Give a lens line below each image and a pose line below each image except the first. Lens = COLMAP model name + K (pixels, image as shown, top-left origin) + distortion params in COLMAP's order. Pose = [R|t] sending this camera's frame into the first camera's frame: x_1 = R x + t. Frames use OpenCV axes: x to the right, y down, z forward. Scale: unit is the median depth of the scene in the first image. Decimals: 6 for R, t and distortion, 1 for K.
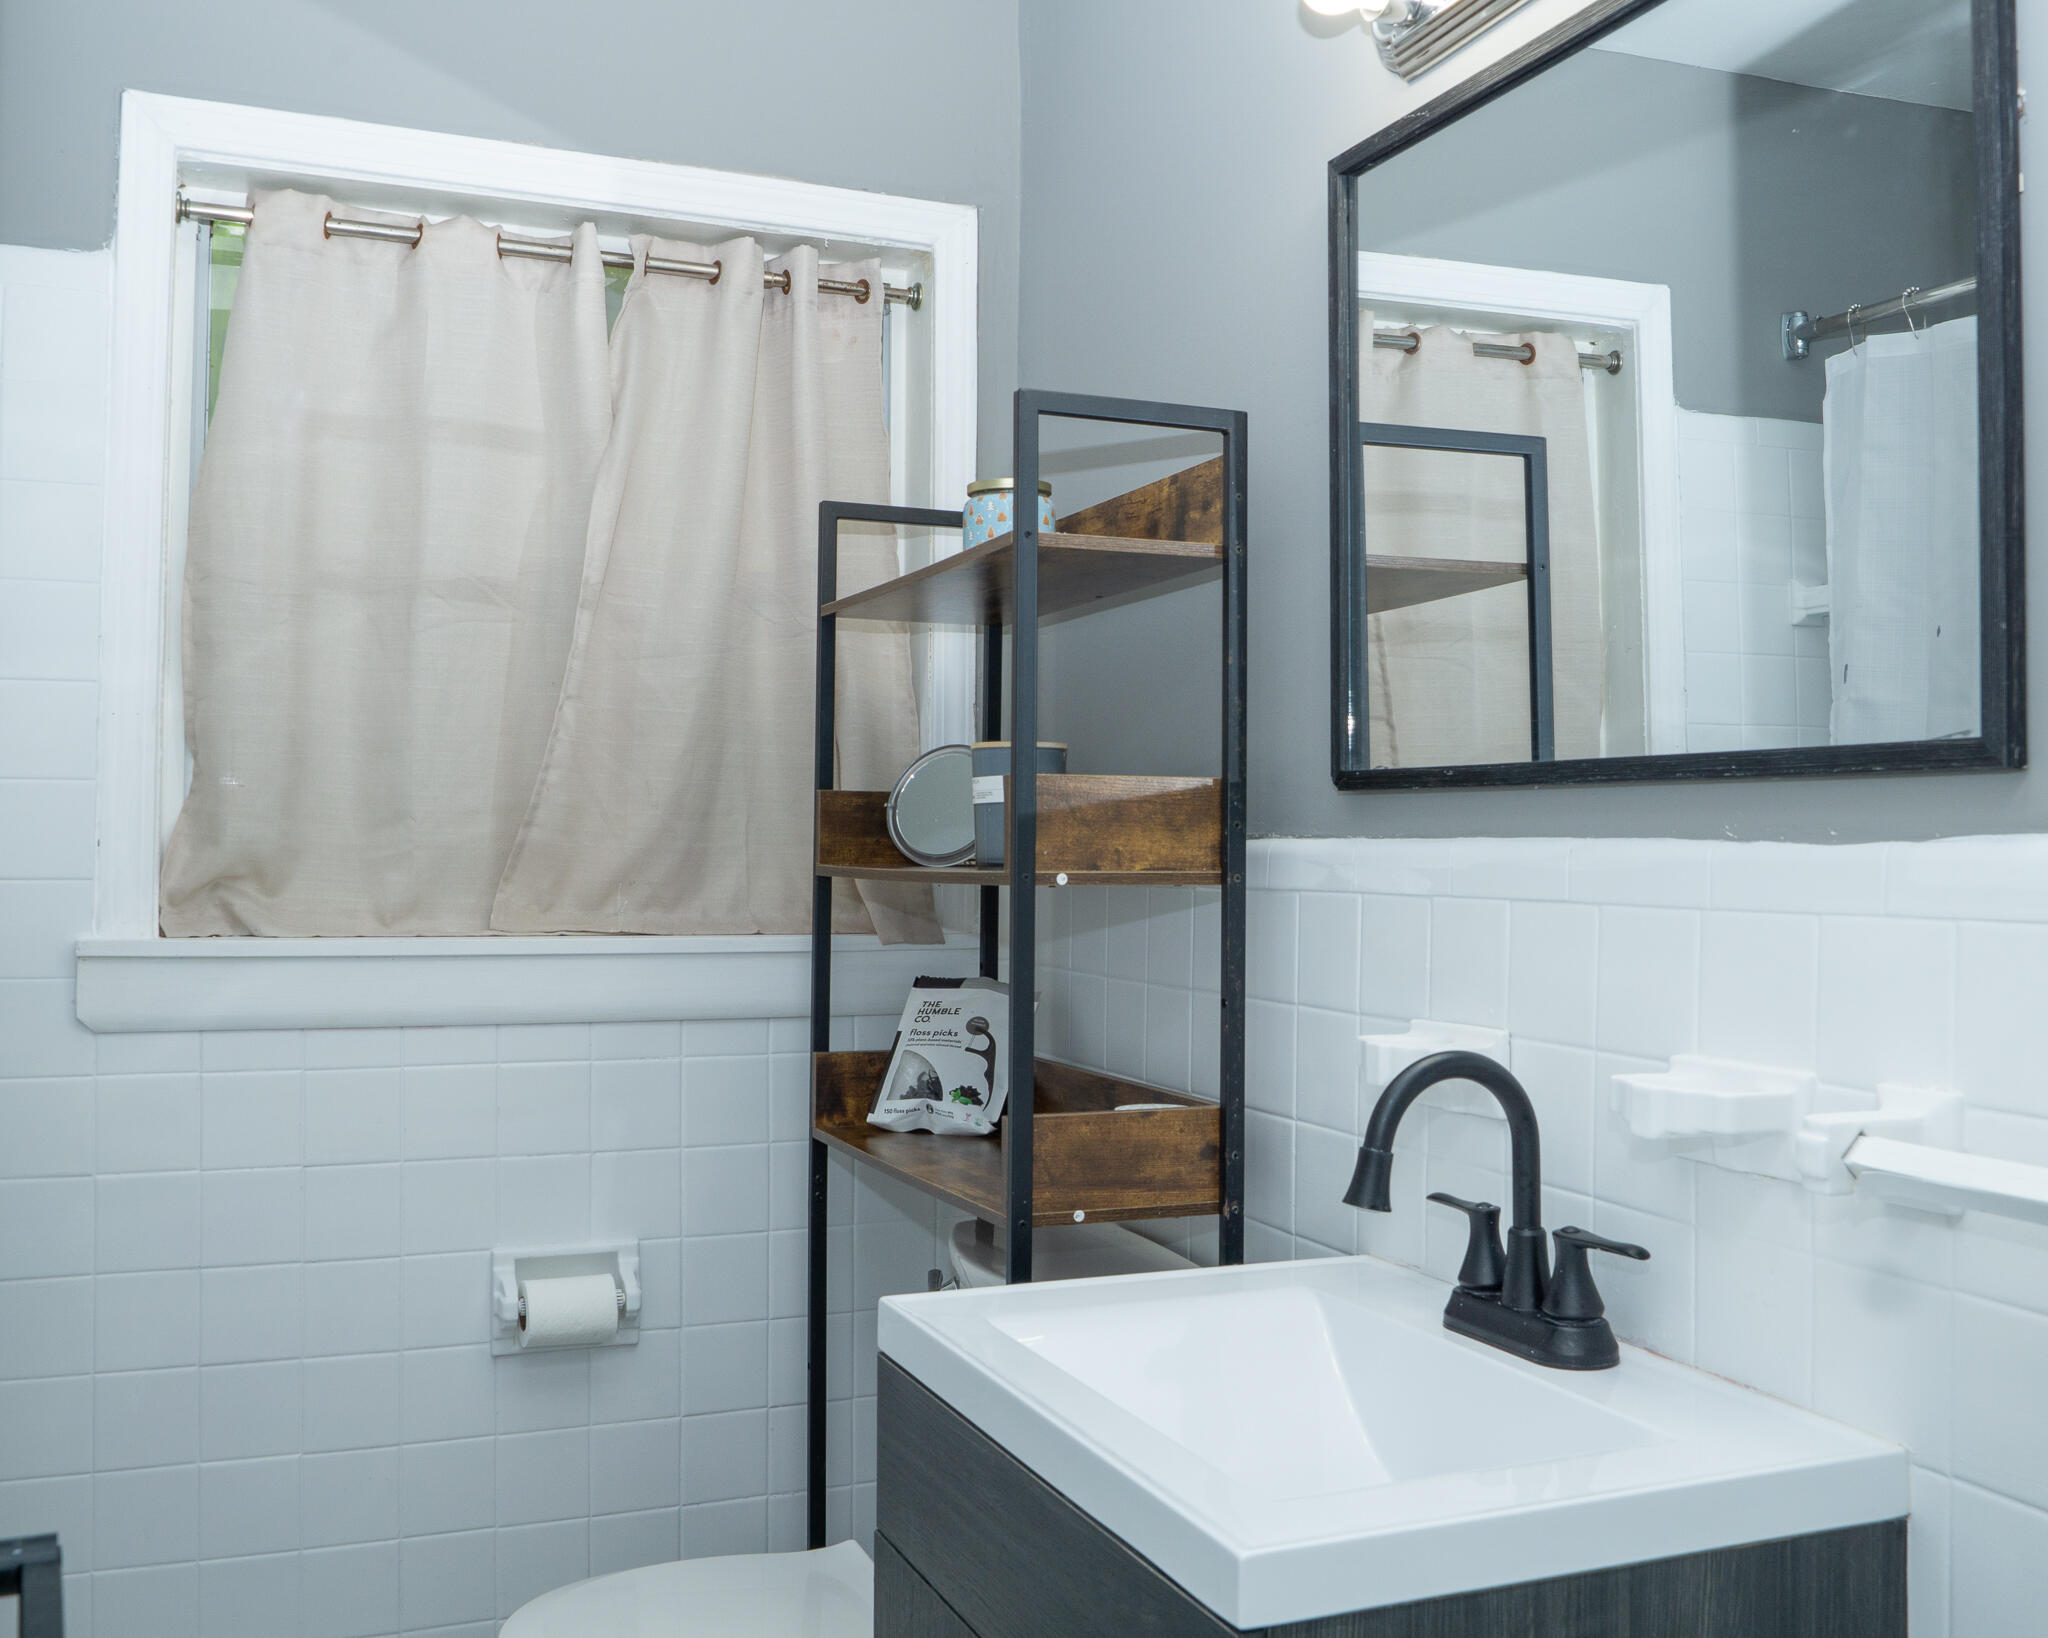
lens RADIAL K [[1940.4, 0, 1009.9], [0, 1940.4, 794.7], [0, 0, 1]] dist [-0.049822, 0.000000]
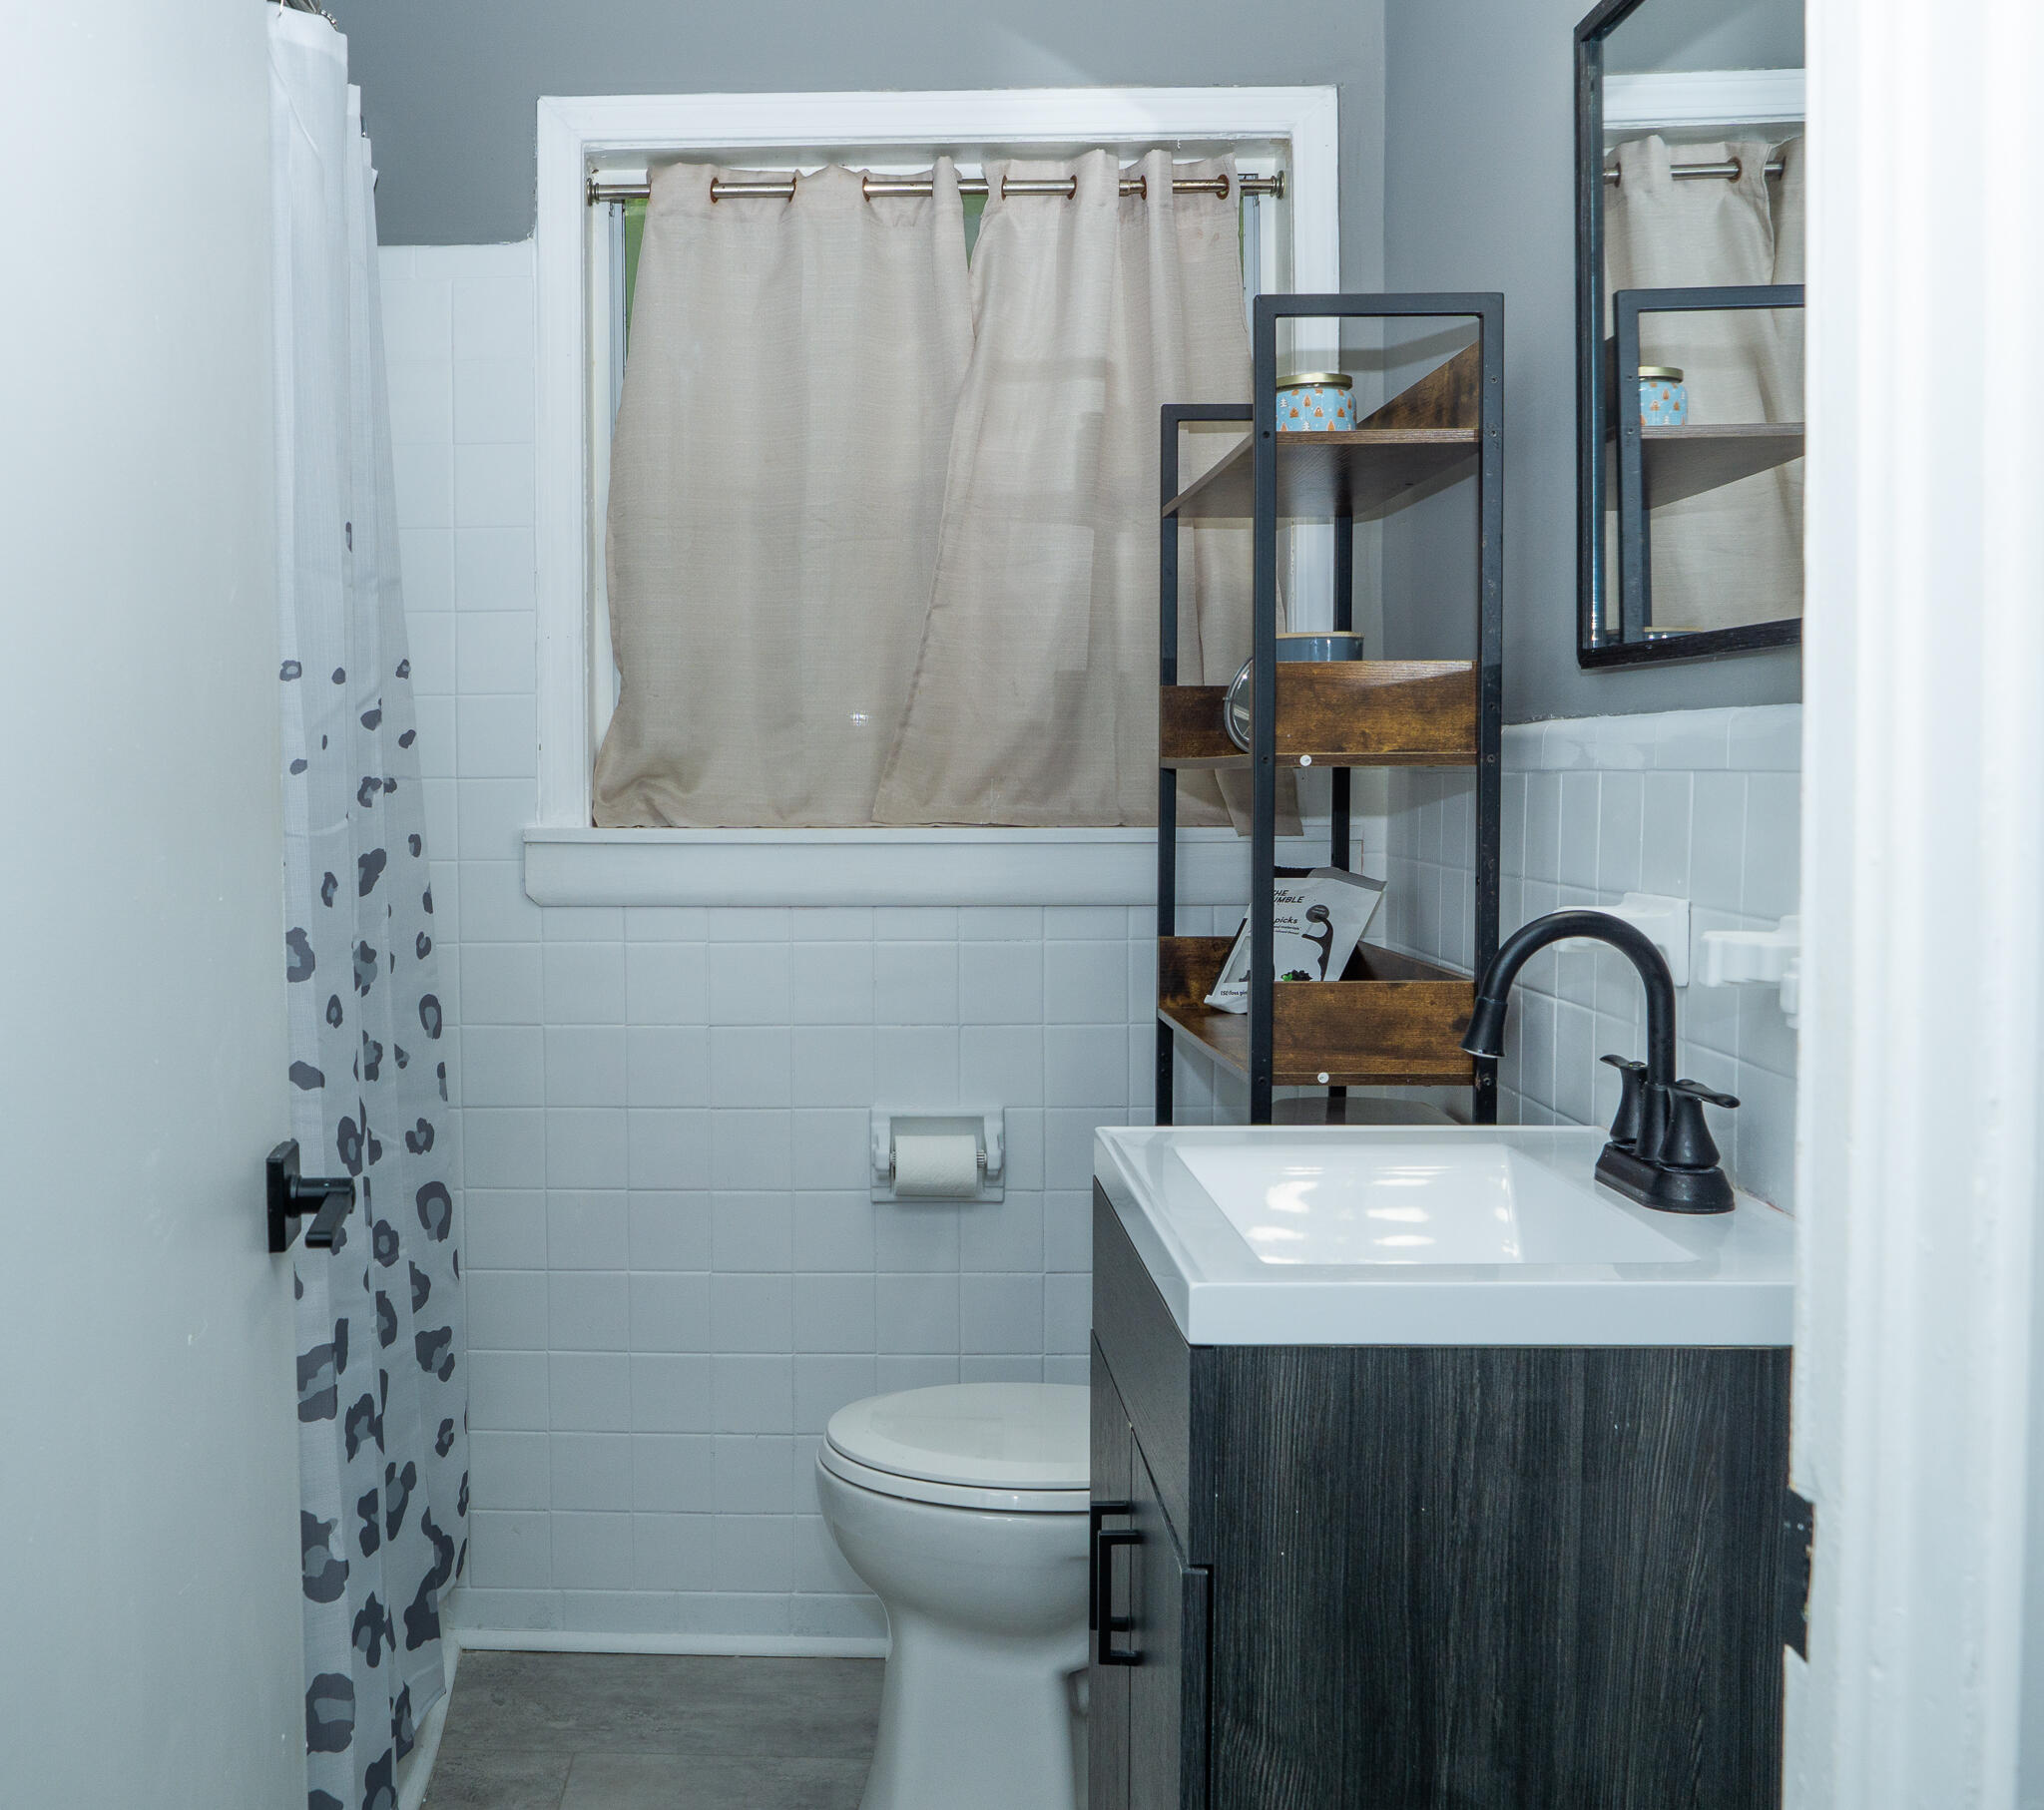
lens RADIAL K [[2176.1, 0, 736.8], [0, 2176.1, 869.9], [0, 0, 1]] dist [-0.049872, 0.000000]
pose [[0.905117, 0.007177, -0.425102, 0.201545], [0.023770, 0.997439, 0.067451, 0.012862], [0.424497, -0.071156, 0.902629, -0.163684]]
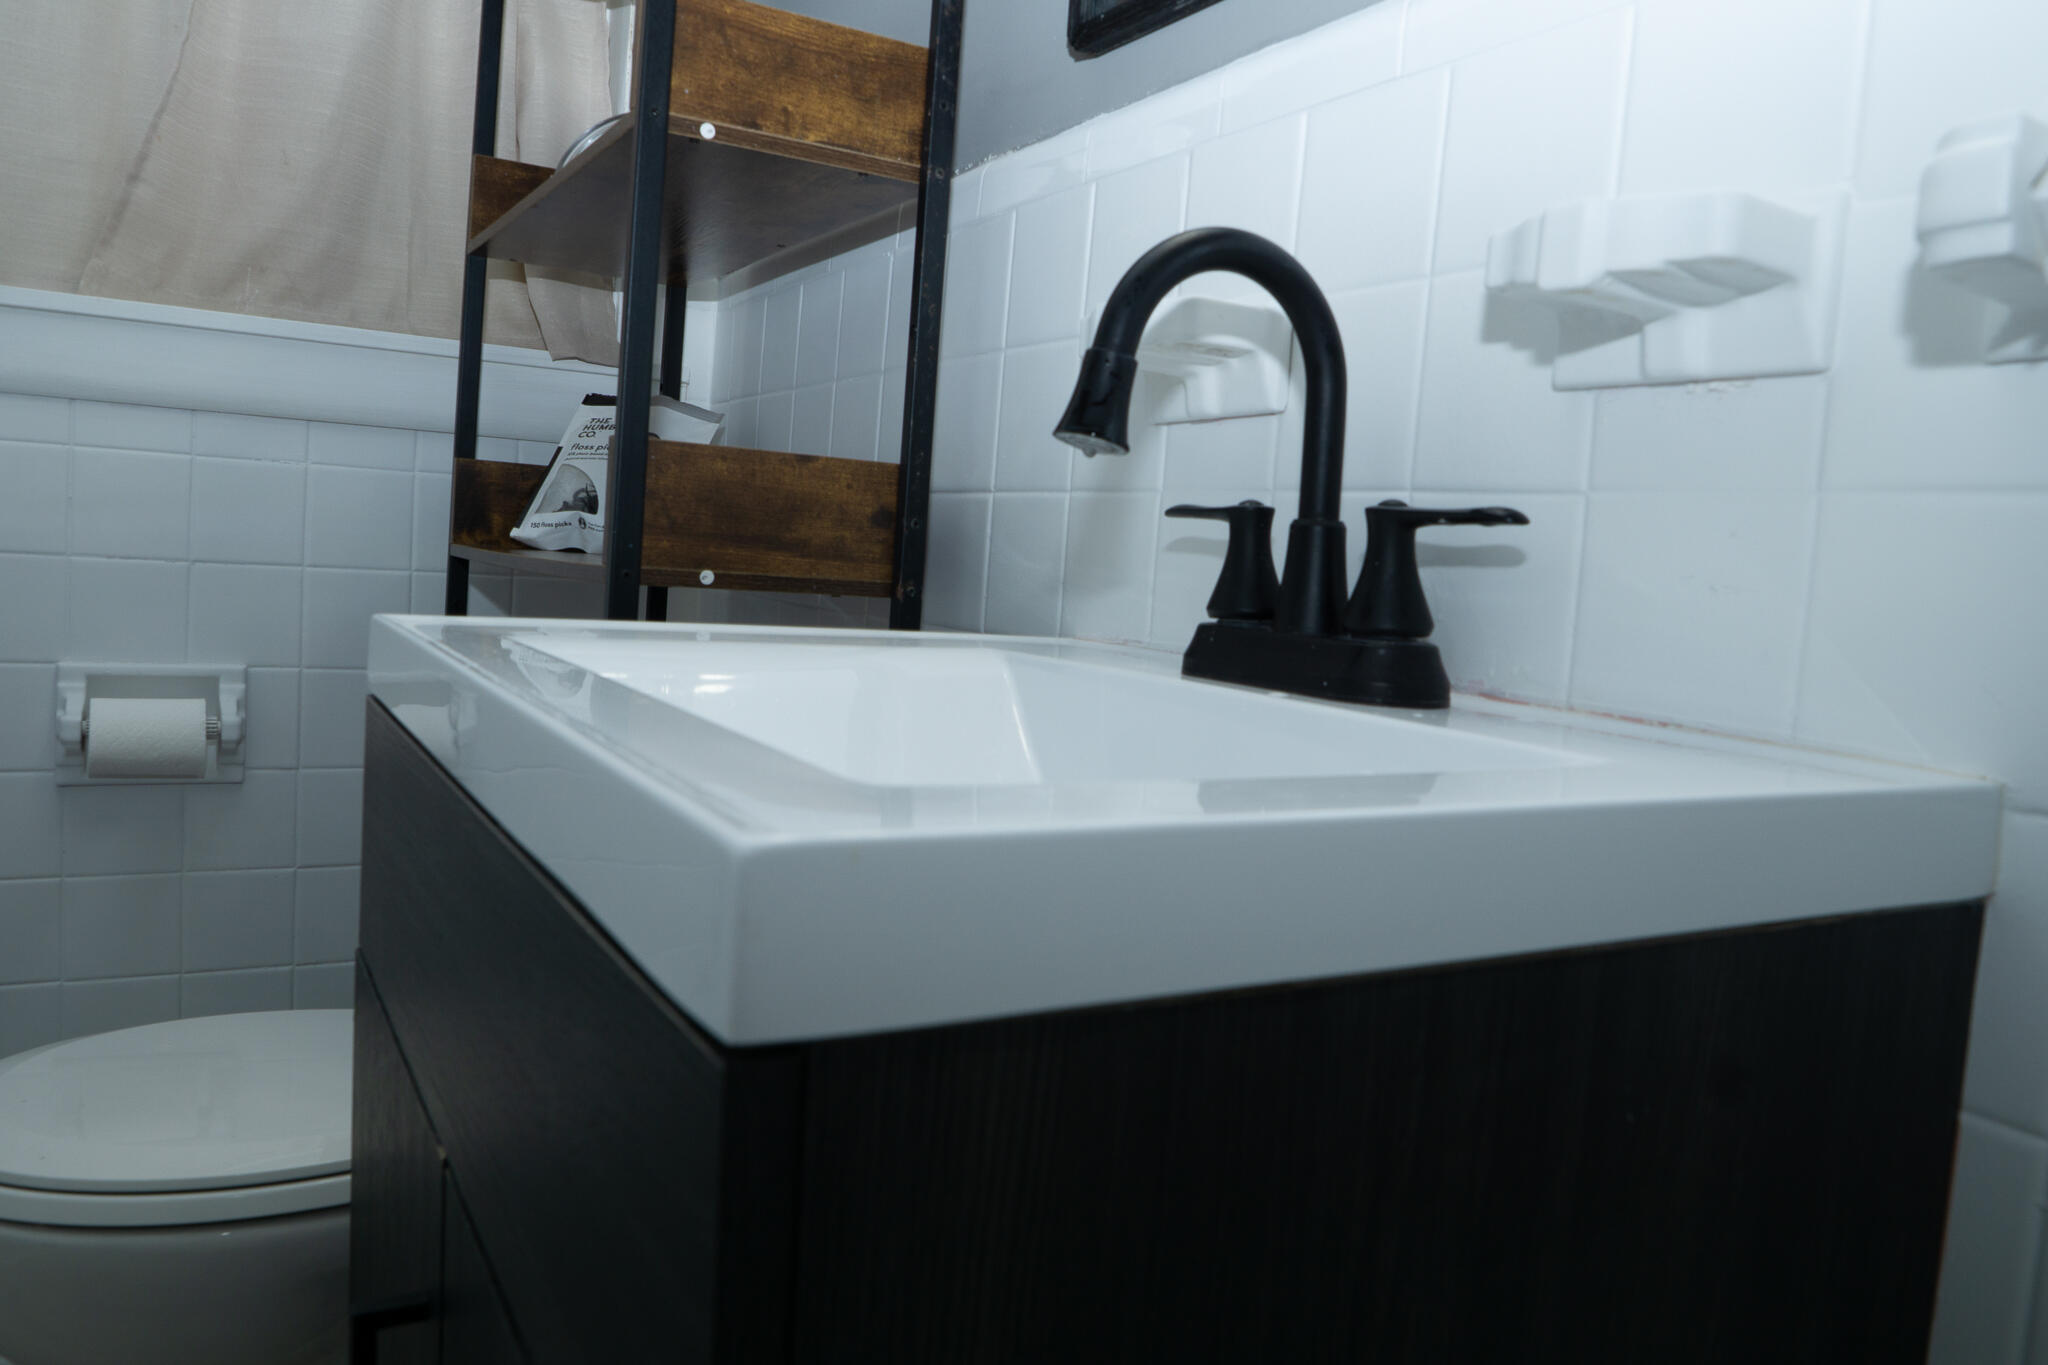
lens RADIAL K [[1456.5, 0, 1016.7], [0, 1456.5, 656.2], [0, 0, 1]] dist [-0.065055, 0.012756]
pose [[0.987123, 0.052523, 0.151094, 0.057999], [-0.067318, 0.993244, 0.094526, 0.150300], [-0.145108, -0.103480, 0.983990, 0.330596]]
